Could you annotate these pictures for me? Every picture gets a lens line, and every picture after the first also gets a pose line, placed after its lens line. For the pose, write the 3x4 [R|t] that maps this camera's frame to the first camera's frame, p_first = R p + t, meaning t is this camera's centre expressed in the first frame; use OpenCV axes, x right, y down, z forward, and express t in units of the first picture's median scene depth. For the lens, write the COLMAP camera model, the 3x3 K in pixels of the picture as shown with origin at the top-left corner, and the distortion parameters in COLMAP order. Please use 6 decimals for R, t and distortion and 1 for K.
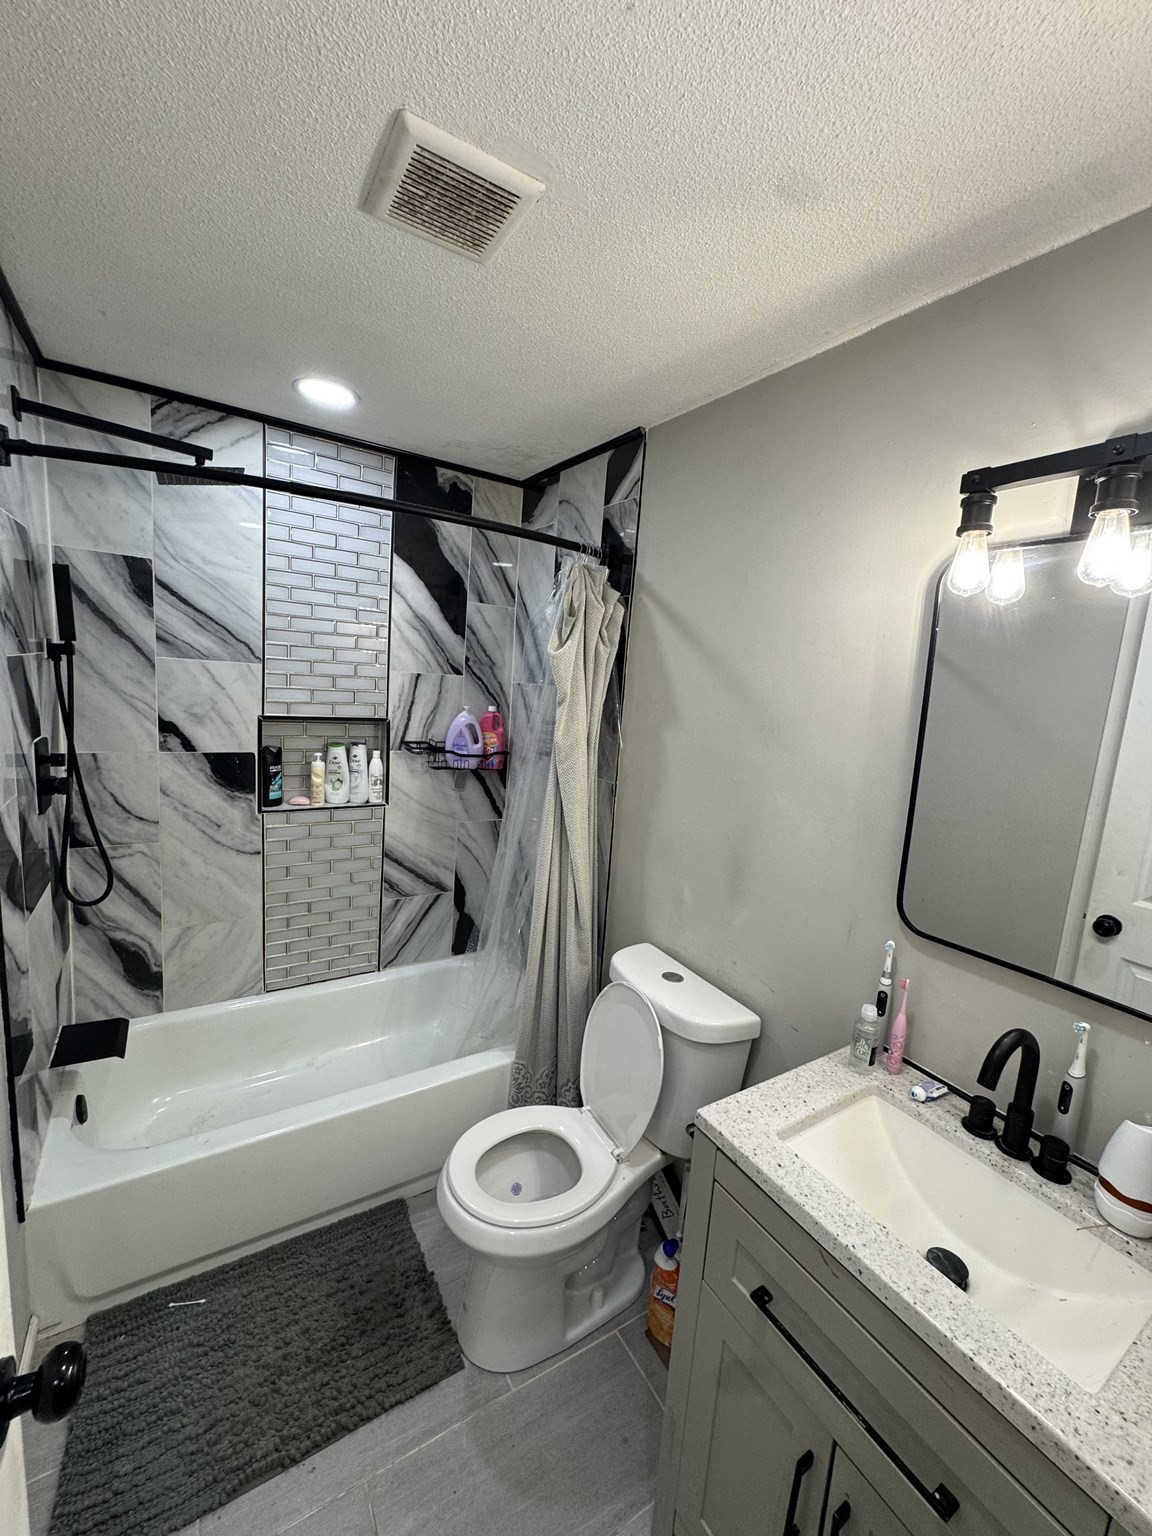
lens RADIAL K [[616.8, 0, 576.2], [0, 616.8, 766.5], [0, 0, 1]] dist [-0.005328, 0.001291]
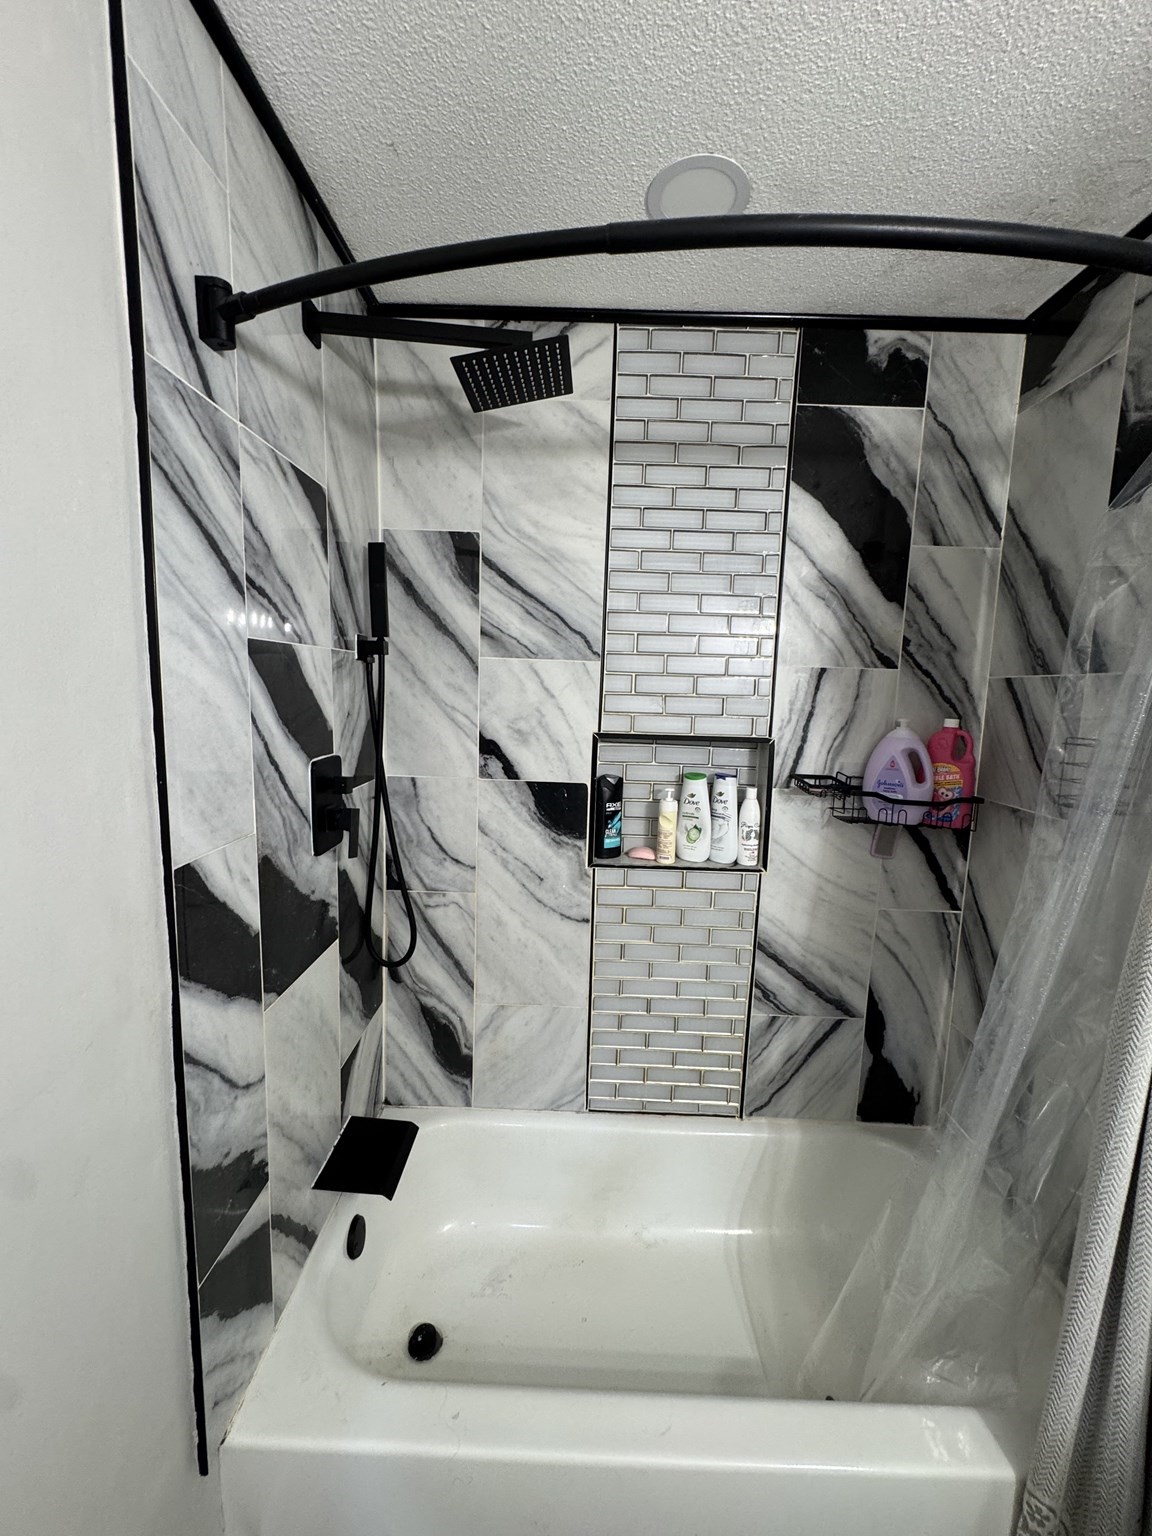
lens RADIAL K [[616.8, 0, 578.2], [0, 616.8, 765.1], [0, 0, 1]] dist [-0.005328, 0.001291]
pose [[0.836884, 0.021519, -0.546957, -0.126888], [-0.051859, 0.997849, -0.040089, -0.014113], [0.544918, 0.061915, 0.836201, 0.367746]]
